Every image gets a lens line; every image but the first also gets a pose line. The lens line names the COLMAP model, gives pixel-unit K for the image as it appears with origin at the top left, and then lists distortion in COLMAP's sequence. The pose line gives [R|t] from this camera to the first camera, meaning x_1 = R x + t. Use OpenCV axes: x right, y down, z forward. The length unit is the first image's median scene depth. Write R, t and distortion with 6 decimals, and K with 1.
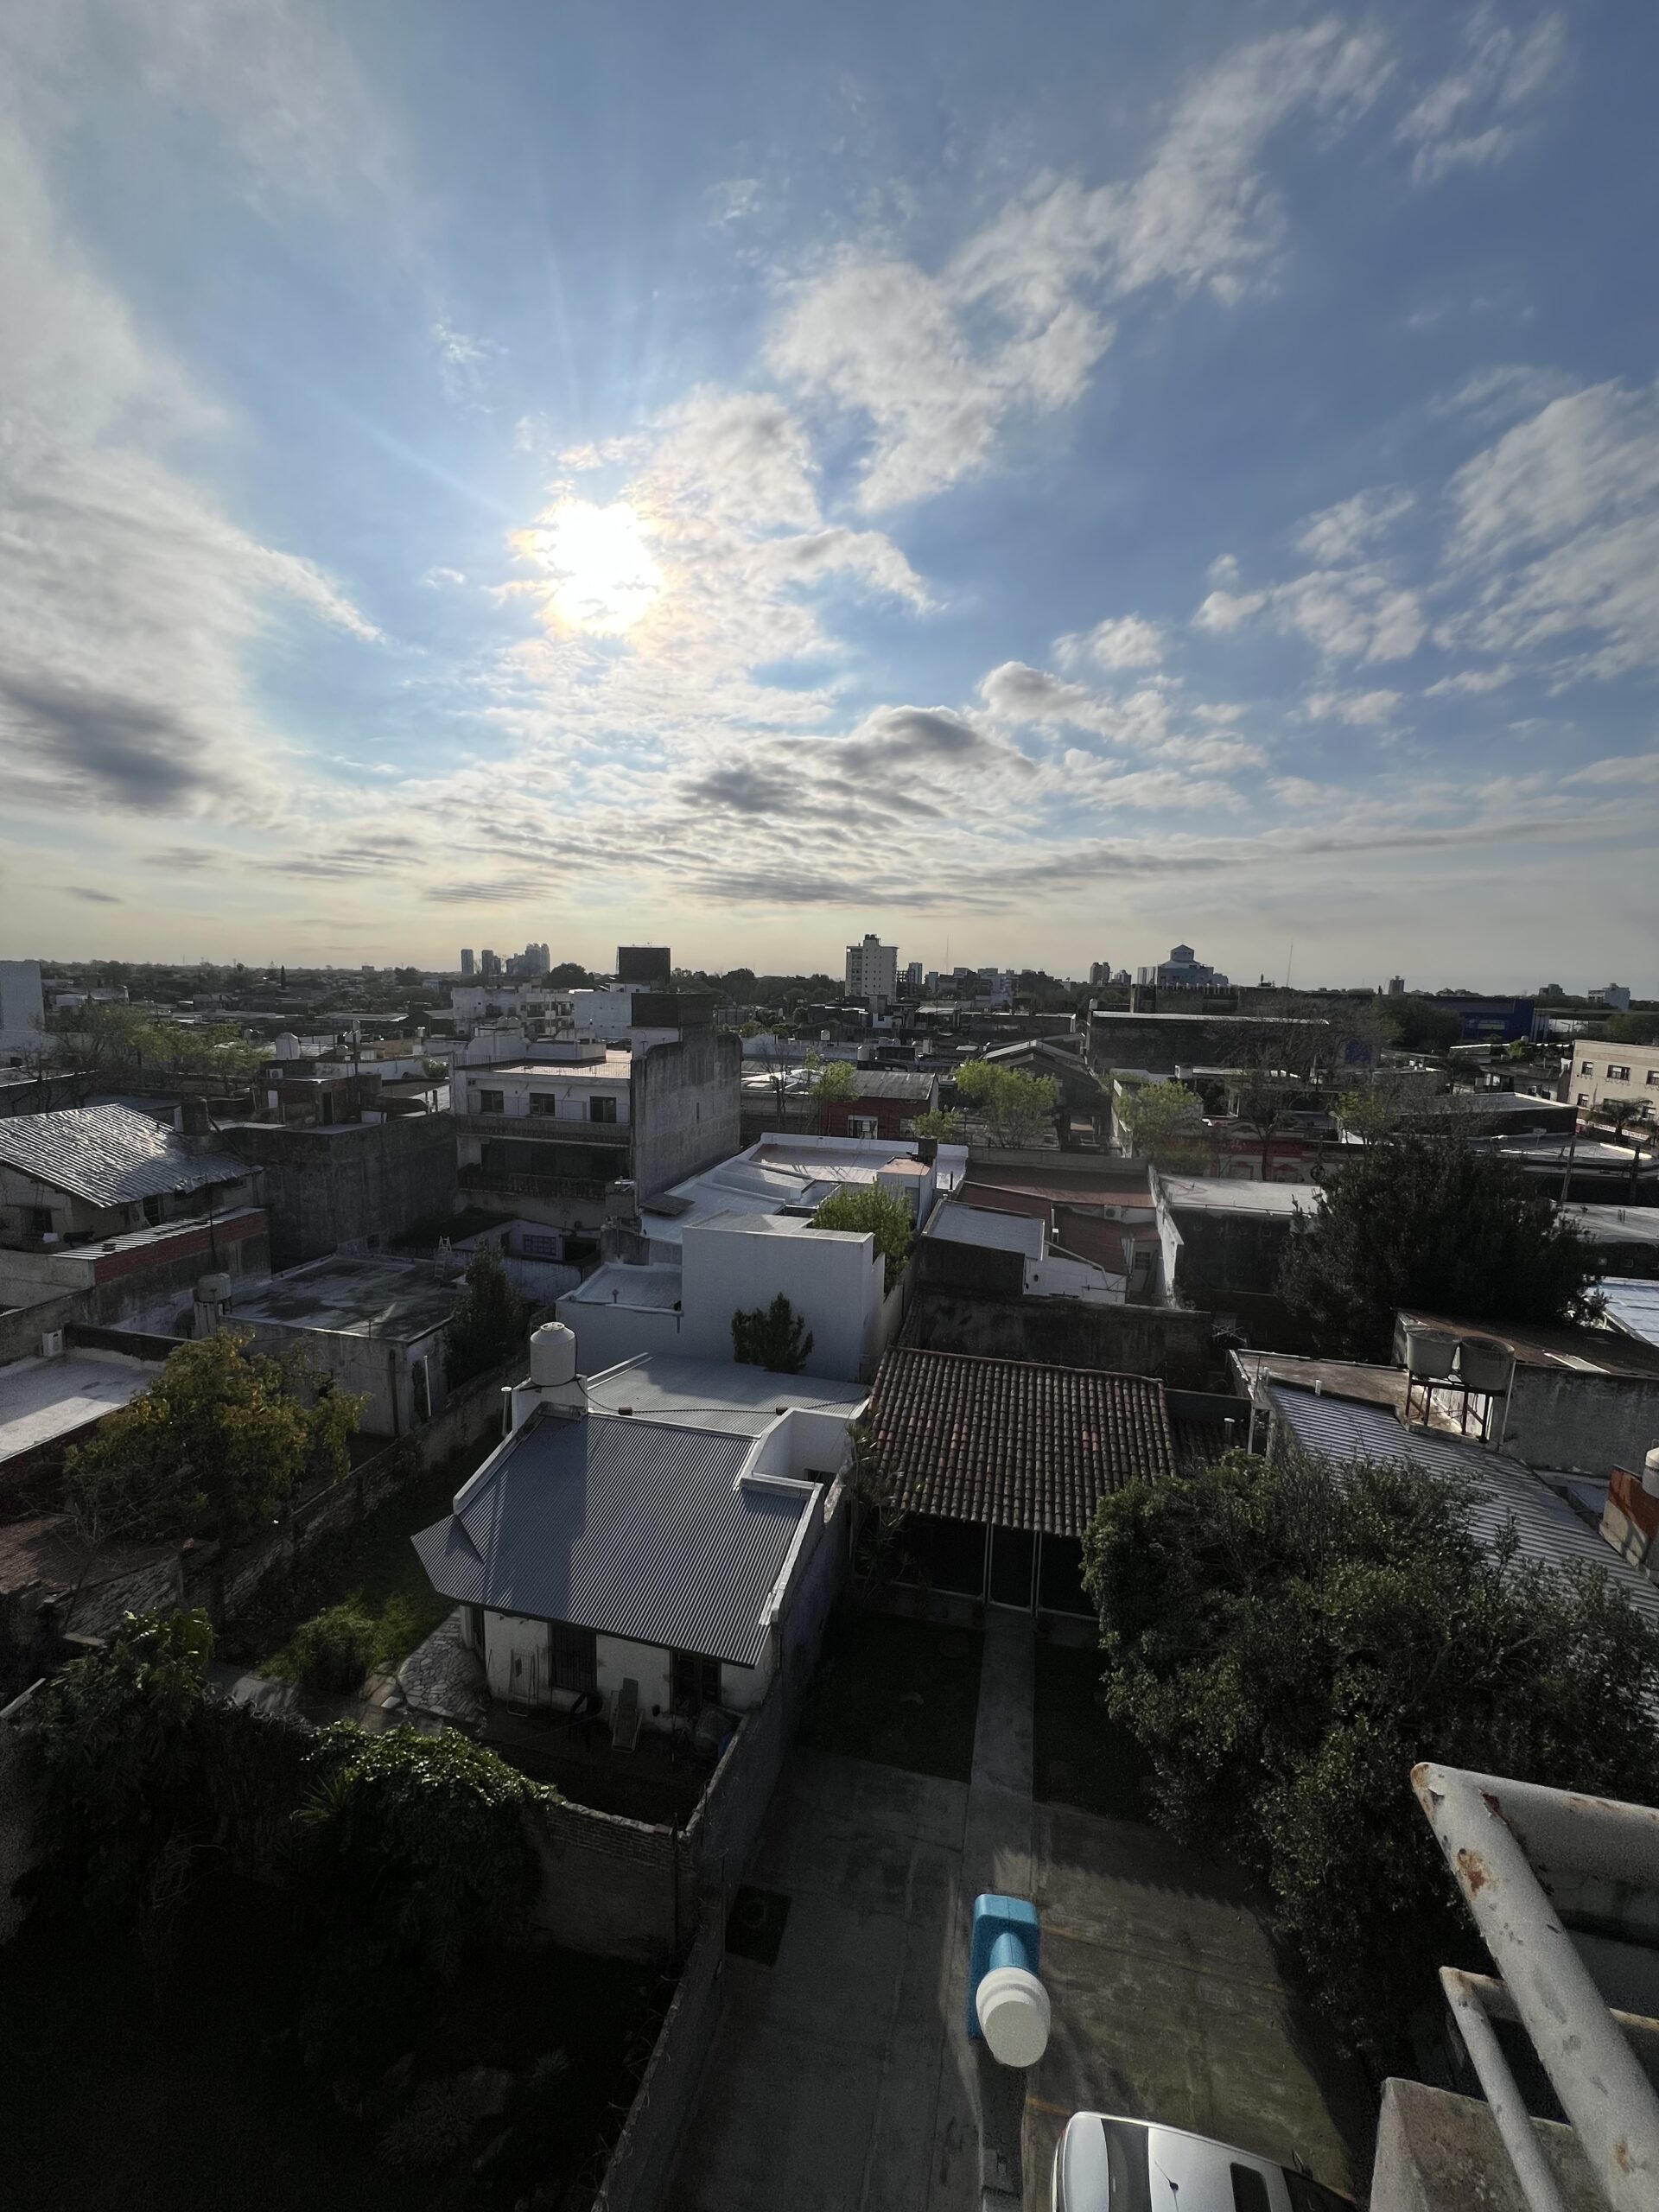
lens RADIAL K [[884.5, 0, 829.7], [0, 884.5, 1099.1], [0, 0, 1]] dist [-0.001852, 0.000404]
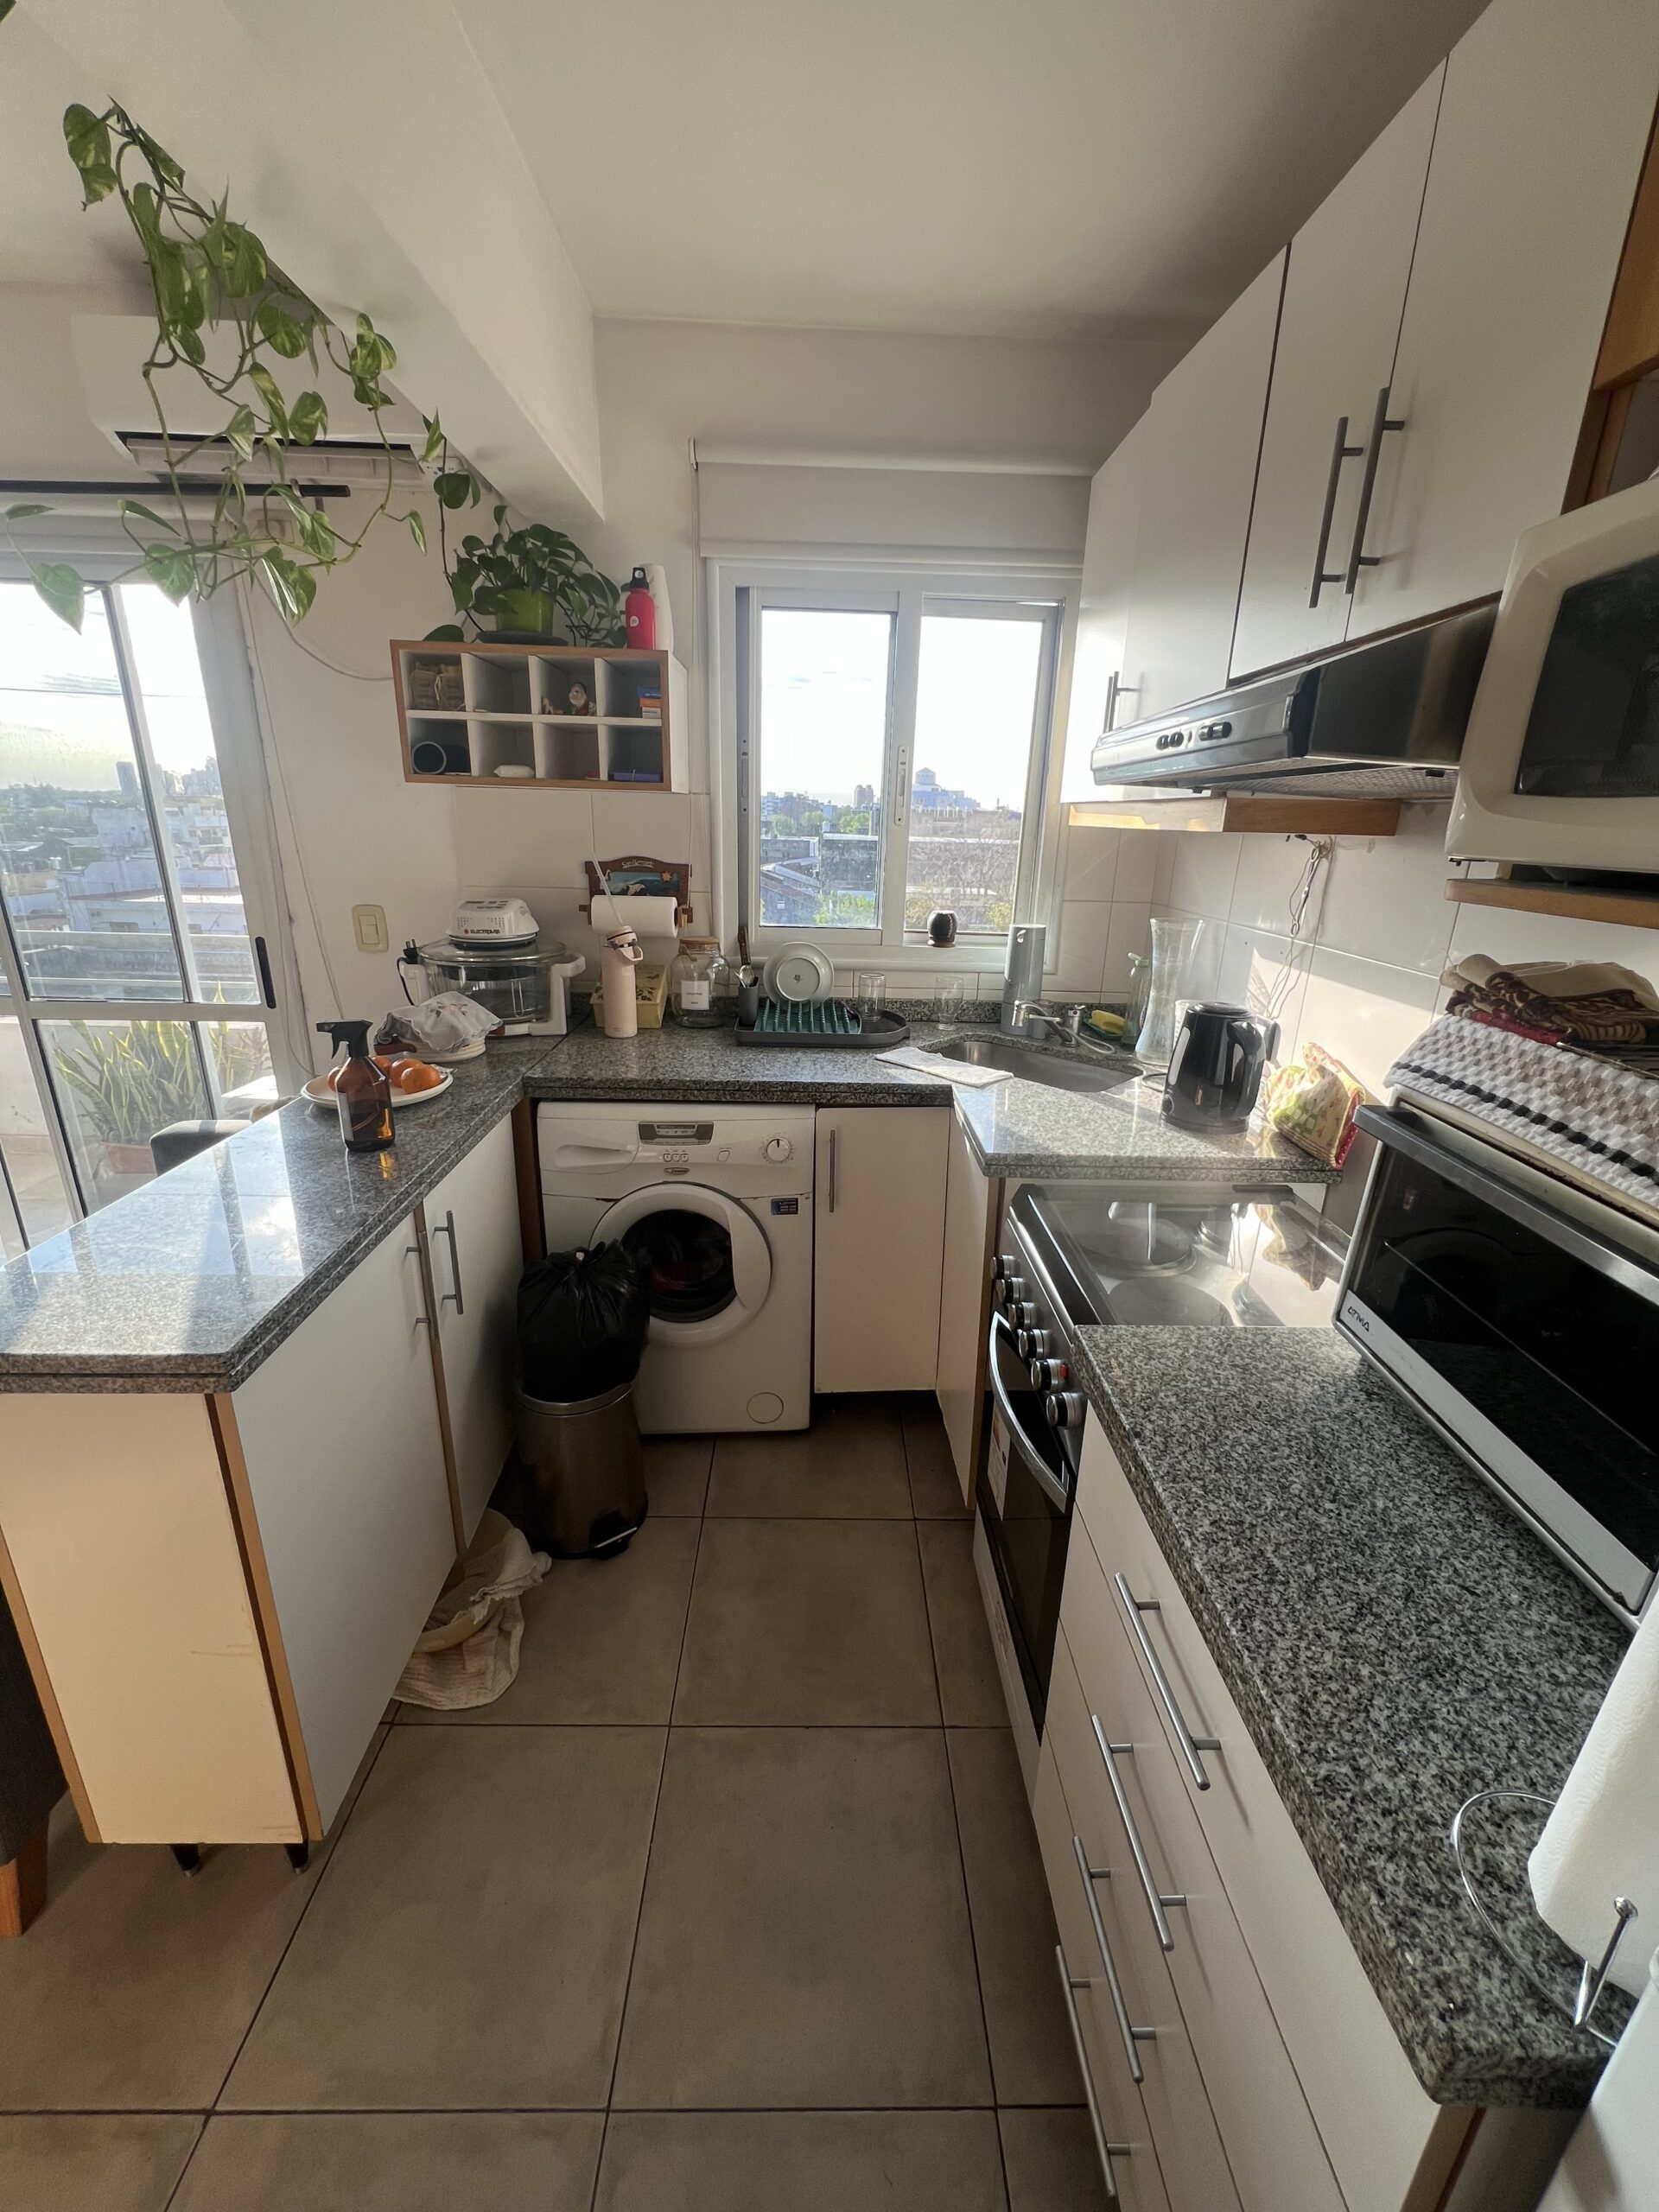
lens RADIAL K [[884.5, 0, 832.8], [0, 884.5, 1100.3], [0, 0, 1]] dist [-0.001852, 0.000404]
pose [[0.967212, -0.077834, 0.241748, 0.090647], [0.030784, 0.980792, 0.192613, 0.017053], [-0.252097, -0.178856, 0.951030, -0.083901]]
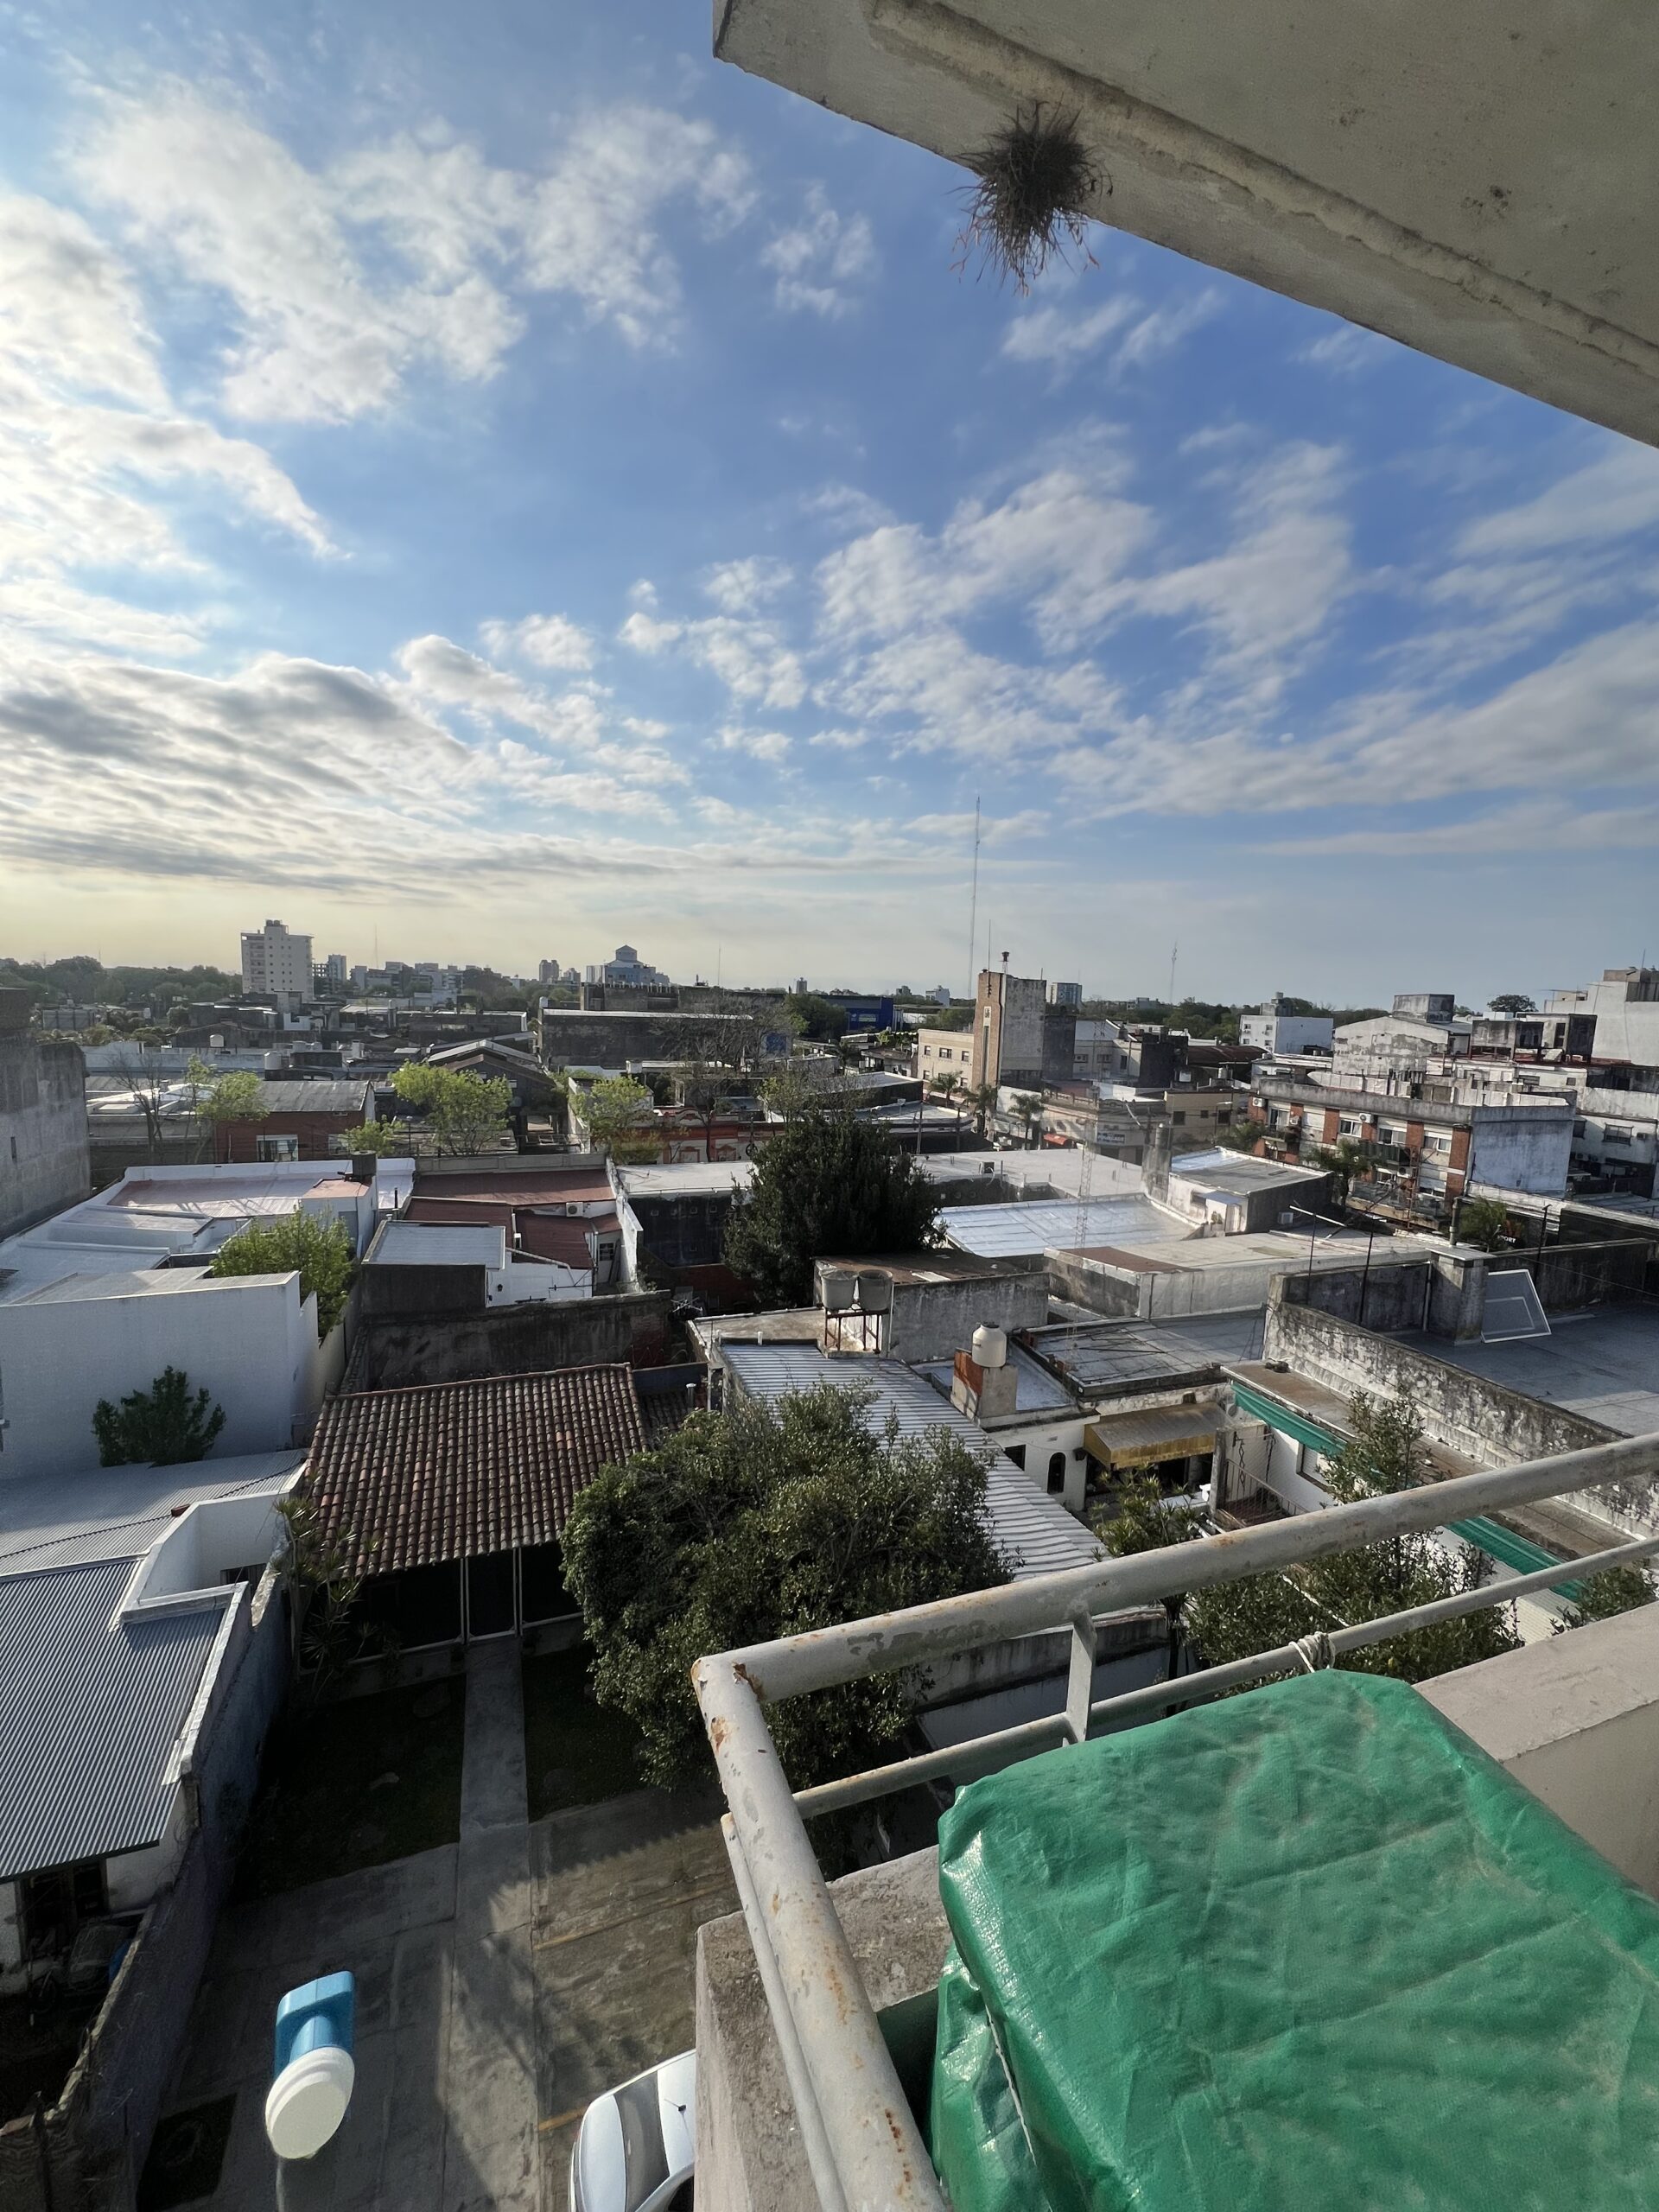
lens RADIAL K [[884.5, 0, 832.6], [0, 884.5, 1098.4], [0, 0, 1]] dist [-0.001852, 0.000404]
pose [[0.824499, -0.063267, 0.562316, 0.003343], [0.062347, 0.997837, 0.020851, -0.000586], [-0.562419, 0.017867, 0.826659, -0.002246]]
